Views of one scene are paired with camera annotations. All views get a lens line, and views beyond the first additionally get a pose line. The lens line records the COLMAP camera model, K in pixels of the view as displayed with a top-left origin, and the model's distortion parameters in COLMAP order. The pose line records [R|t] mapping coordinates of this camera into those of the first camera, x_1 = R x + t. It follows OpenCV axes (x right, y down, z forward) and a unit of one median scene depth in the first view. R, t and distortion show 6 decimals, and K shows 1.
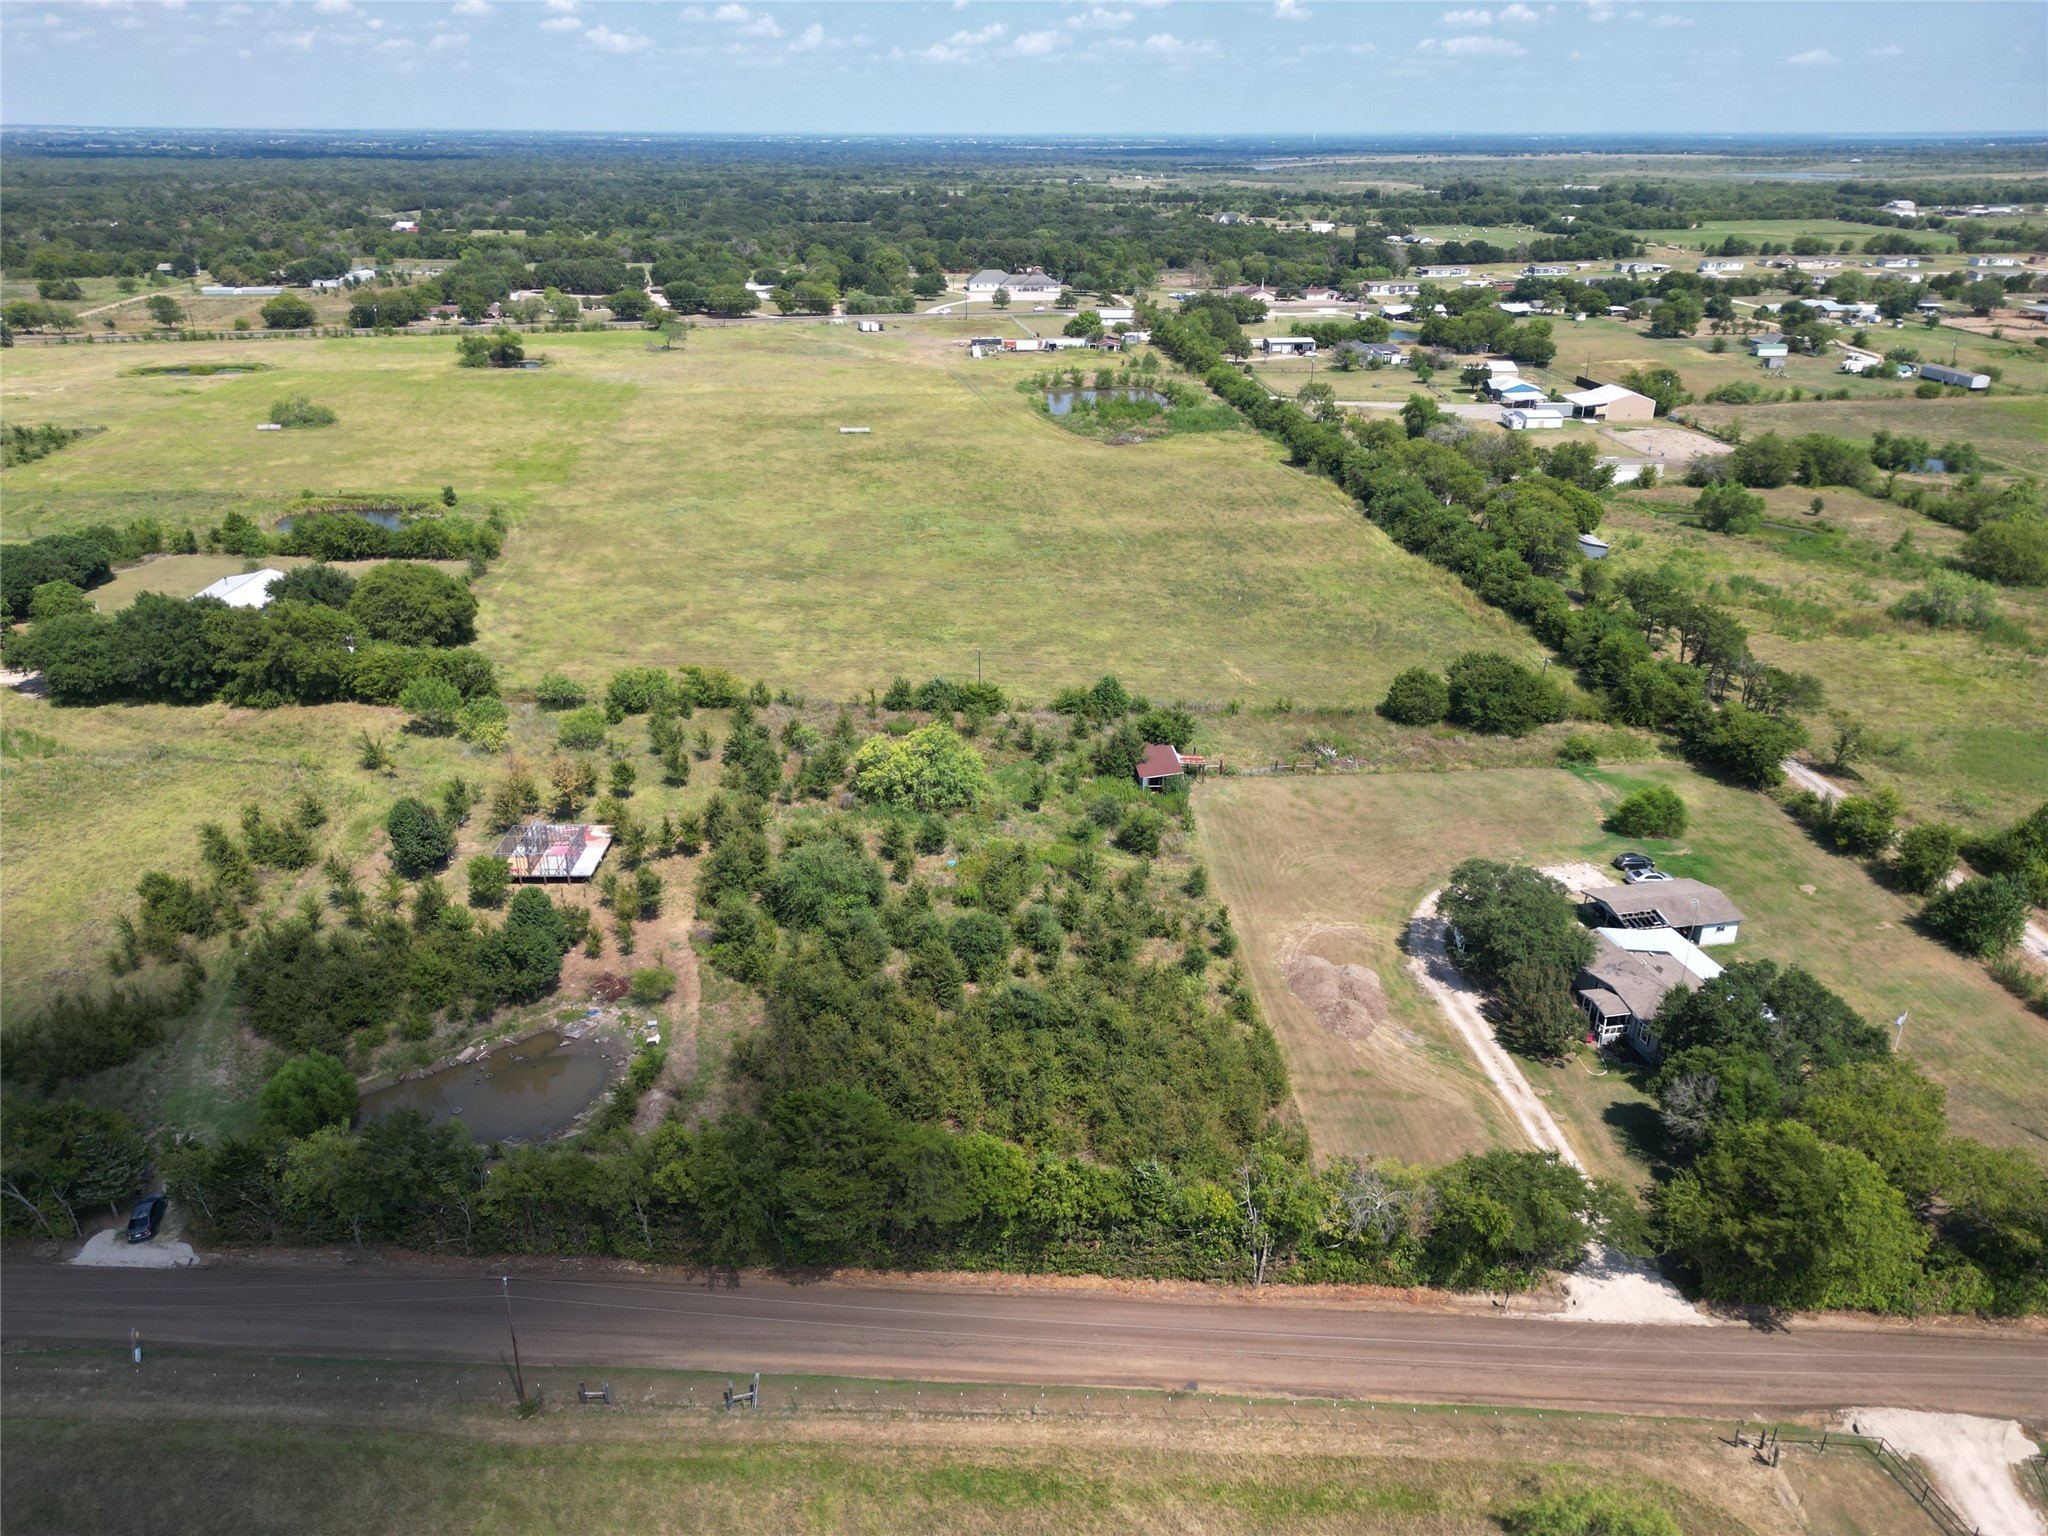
lens RADIAL K [[1431.3, 0, 1019.0], [0, 1431.3, 771.3], [0, 0, 1]] dist [0.073550, -0.070224]
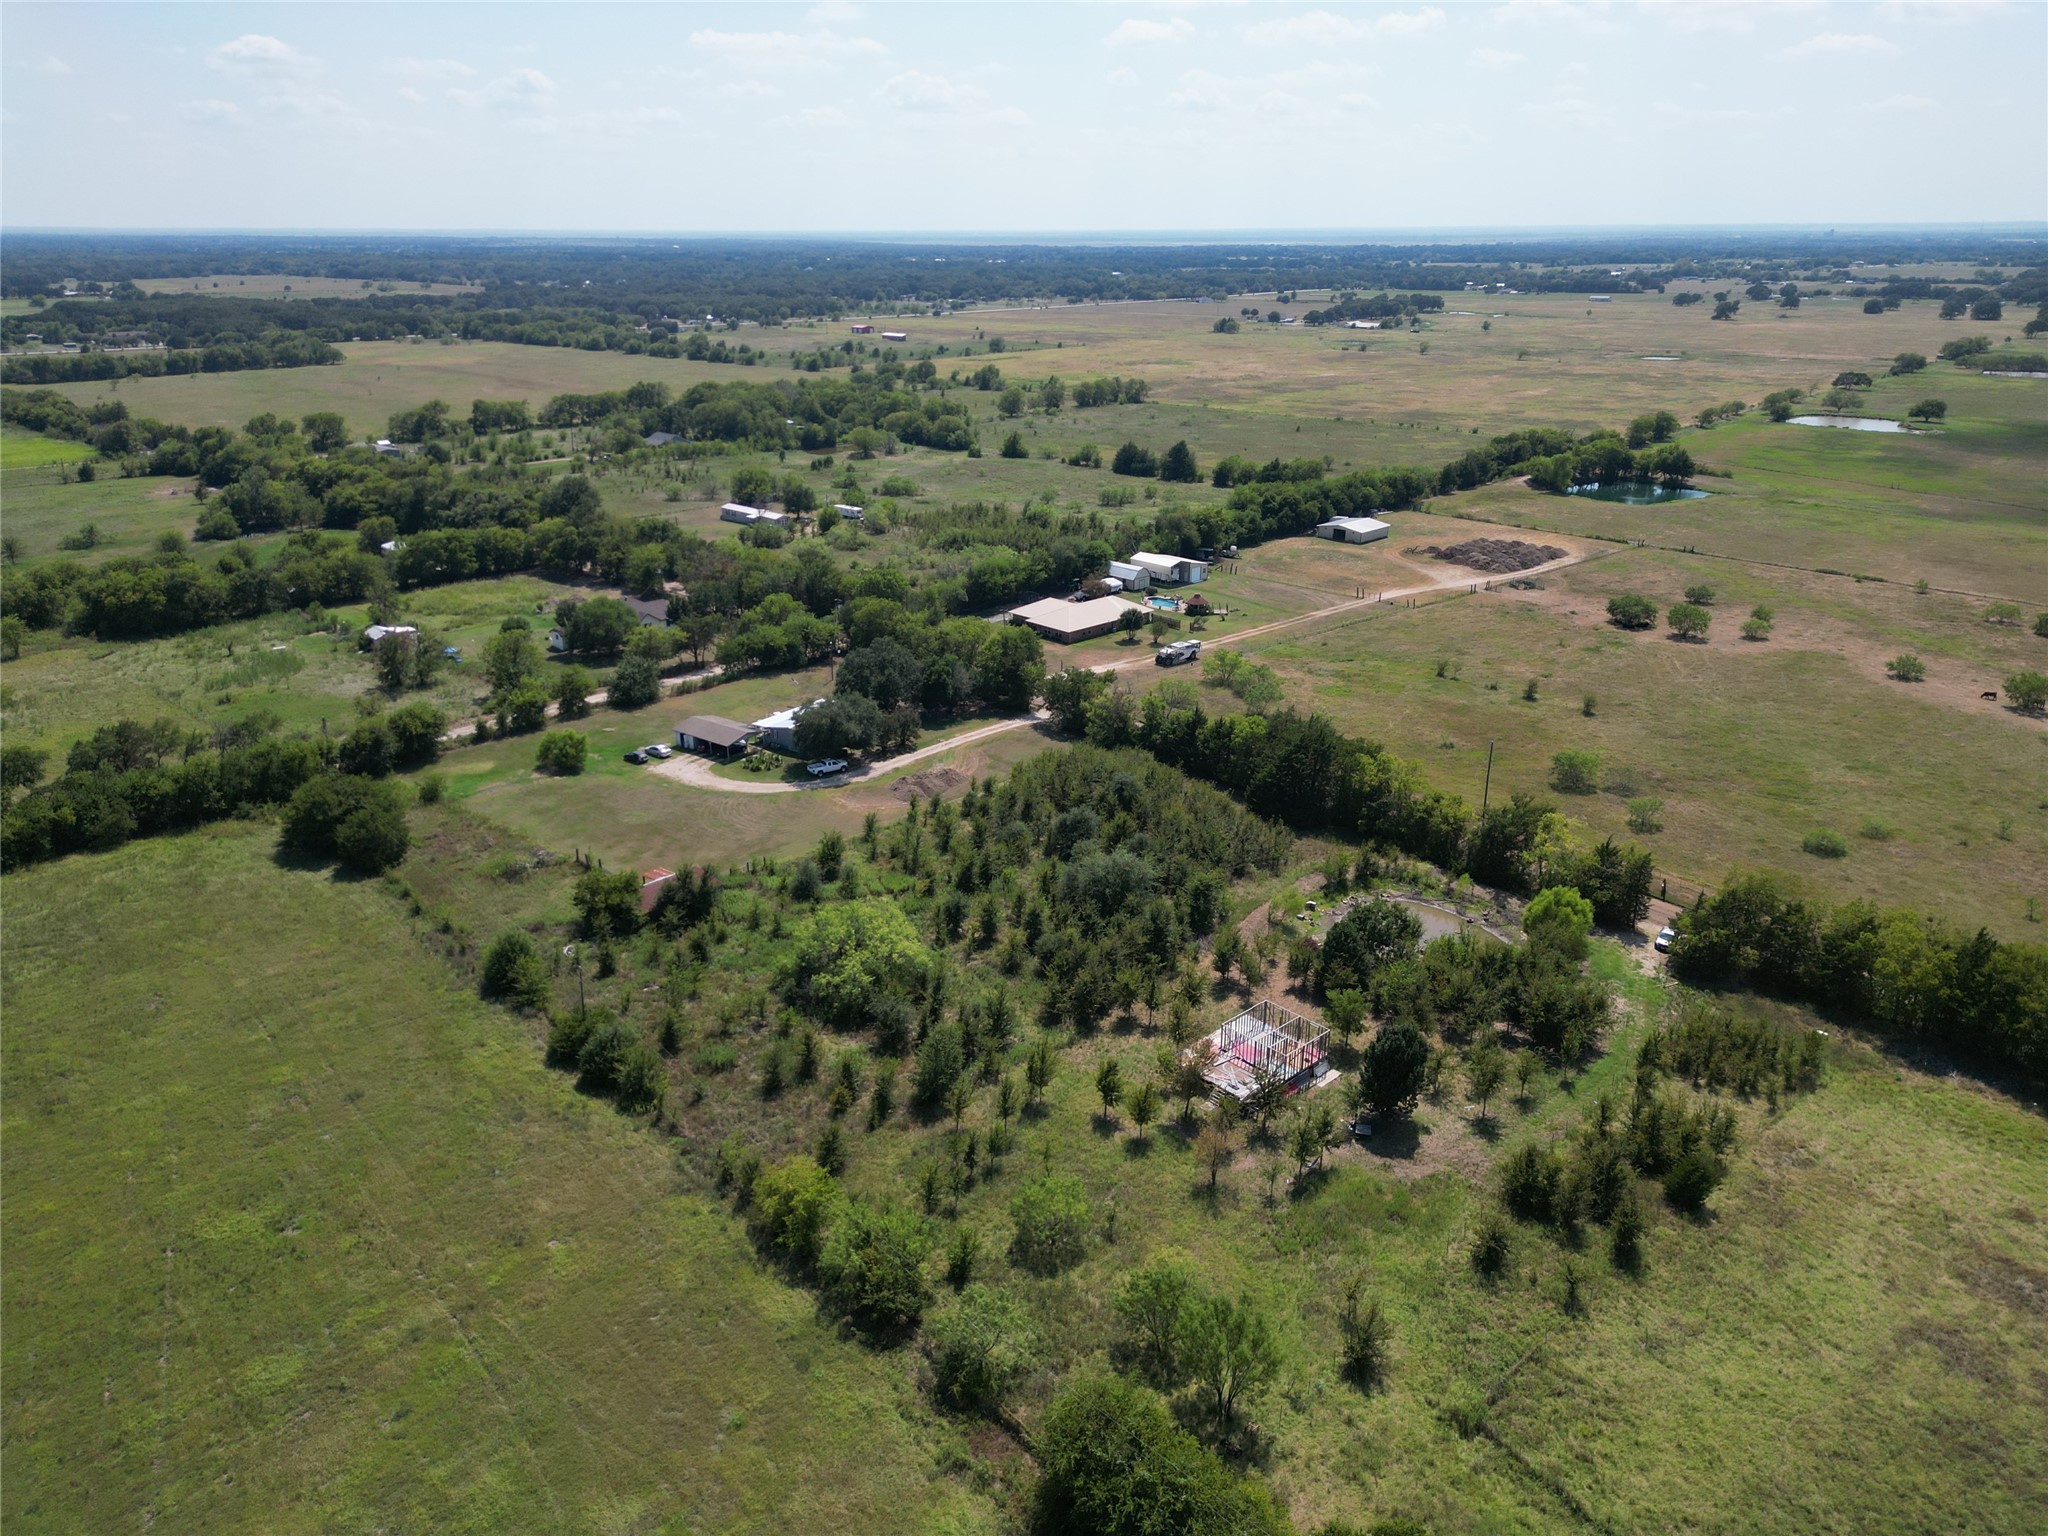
lens RADIAL K [[1429.9, 0, 1018.7], [0, 1429.9, 771.1], [0, 0, 1]] dist [0.073798, -0.069607]
pose [[-0.670678, -0.263464, 0.693381, -0.622611], [0.301434, 0.757314, 0.579321, -0.491621], [-0.677738, 0.597547, -0.428497, 1.086789]]
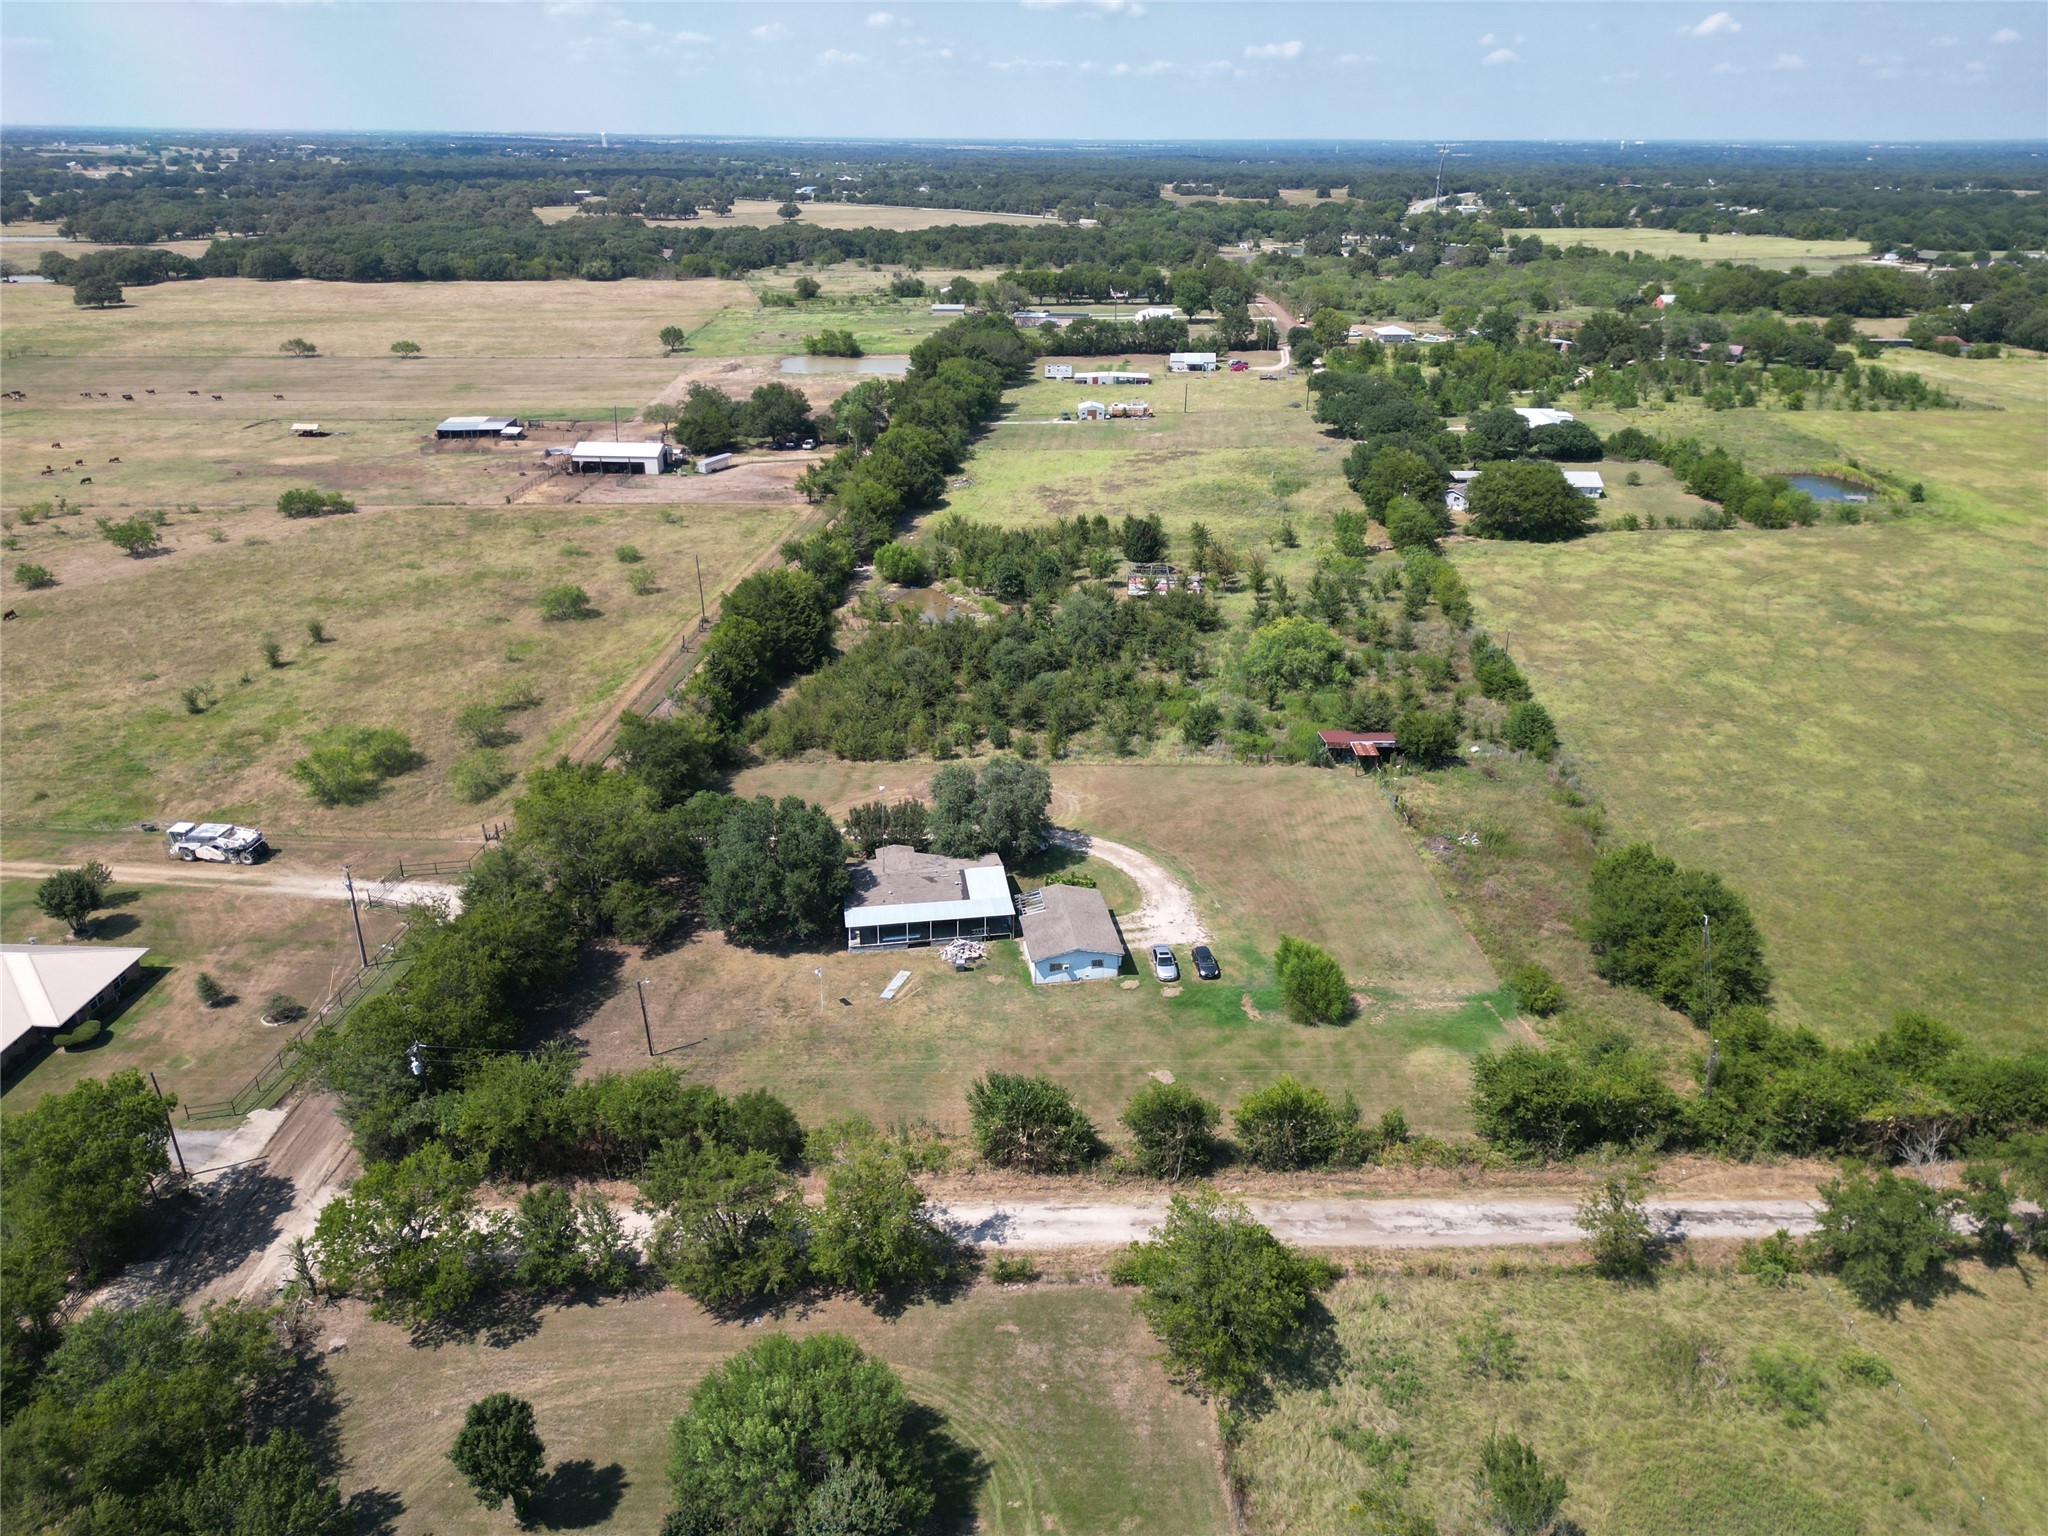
lens RADIAL K [[1431.3, 0, 1019.0], [0, 1431.3, 771.3], [0, 0, 1]] dist [0.073550, -0.070224]
pose [[-0.065299, 0.400025, -0.914175, 0.932768], [-0.412143, 0.823526, 0.389798, -0.251892], [0.908776, 0.402224, 0.111092, 0.615211]]
